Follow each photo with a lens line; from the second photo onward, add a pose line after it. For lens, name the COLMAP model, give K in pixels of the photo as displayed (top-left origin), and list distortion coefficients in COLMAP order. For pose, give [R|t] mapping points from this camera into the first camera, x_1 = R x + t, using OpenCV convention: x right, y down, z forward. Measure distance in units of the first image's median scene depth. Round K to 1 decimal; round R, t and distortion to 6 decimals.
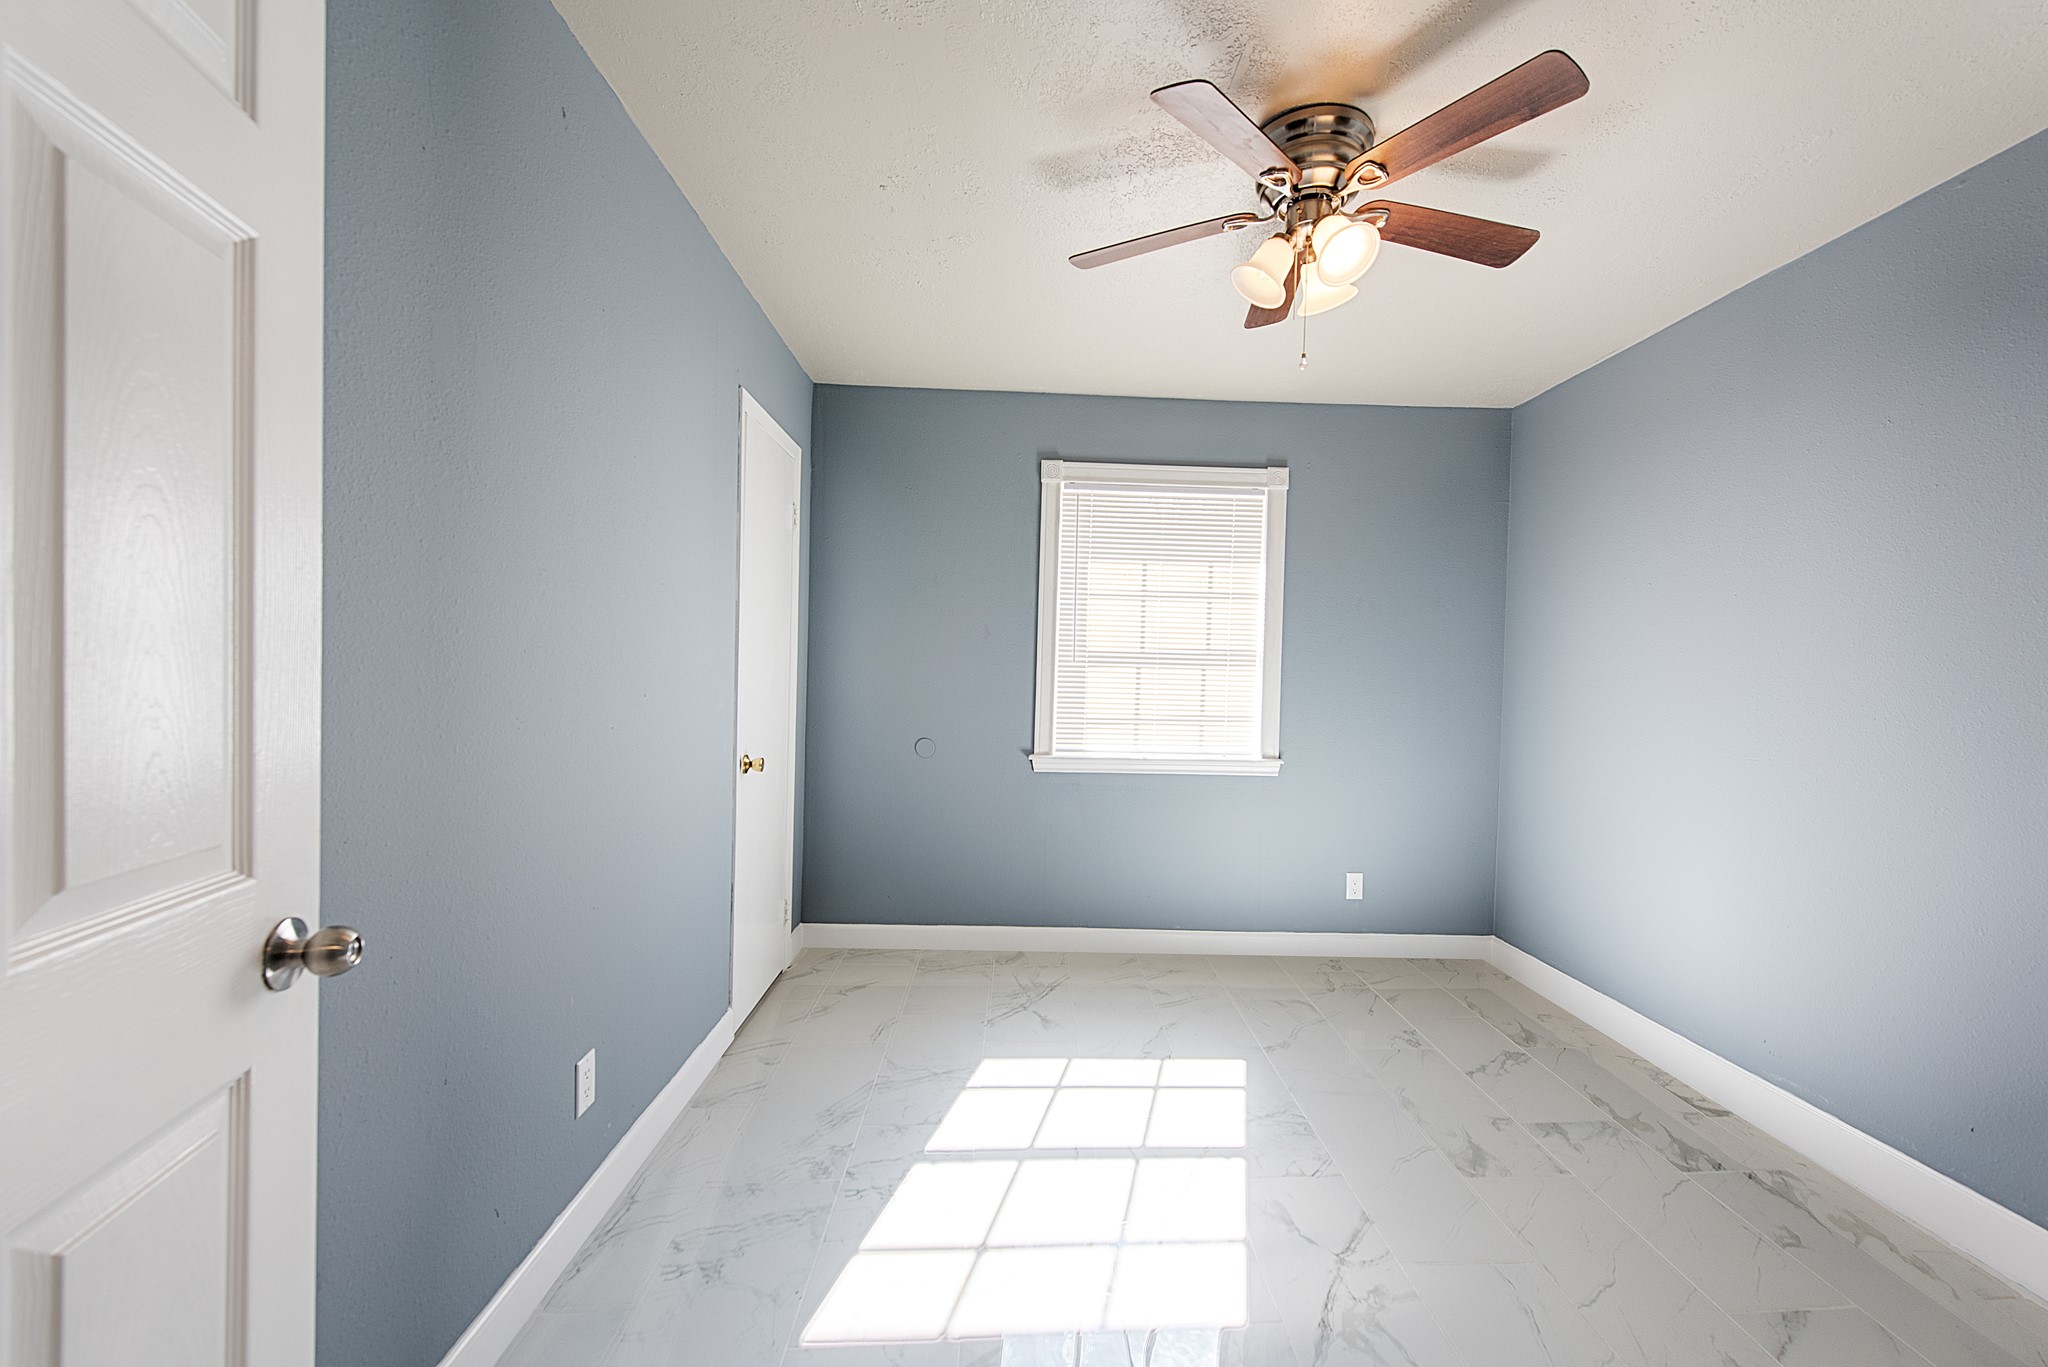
lens RADIAL K [[883.3, 0, 1035.7], [0, 883.3, 666.7], [0, 0, 1]] dist [0.042949, 0.001111]
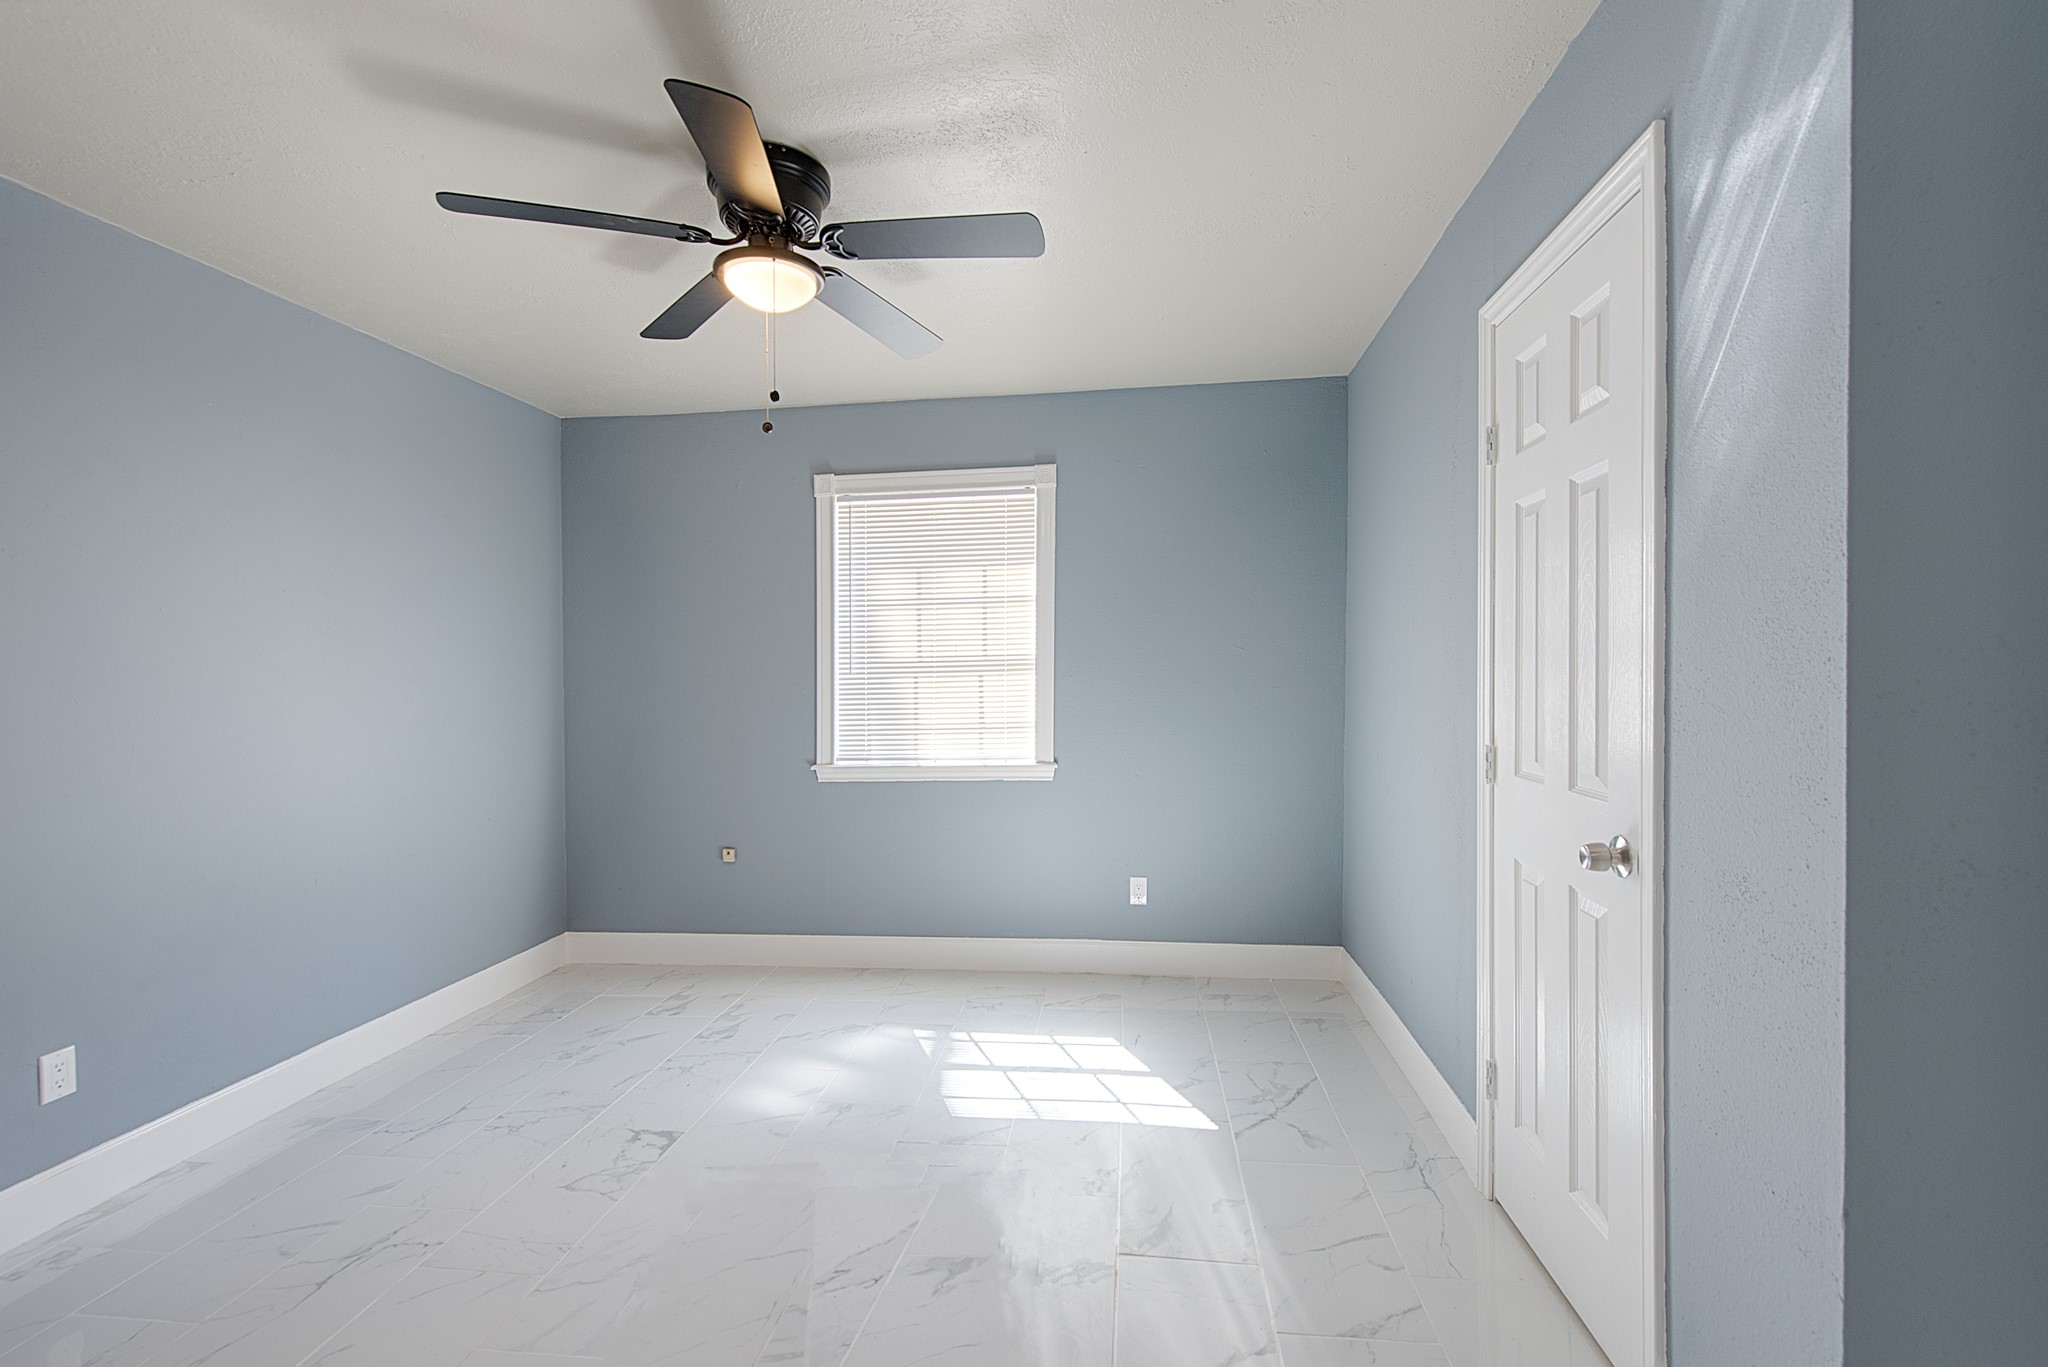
lens RADIAL K [[883.3, 0, 1026.5], [0, 883.3, 694.6], [0, 0, 1]] dist [0.042949, 0.001111]
pose [[0.984360, -0.037576, -0.172113, 0.409732], [0.041464, 0.998958, 0.019049, 0.007911], [0.171218, -0.025888, 0.984893, 0.035578]]
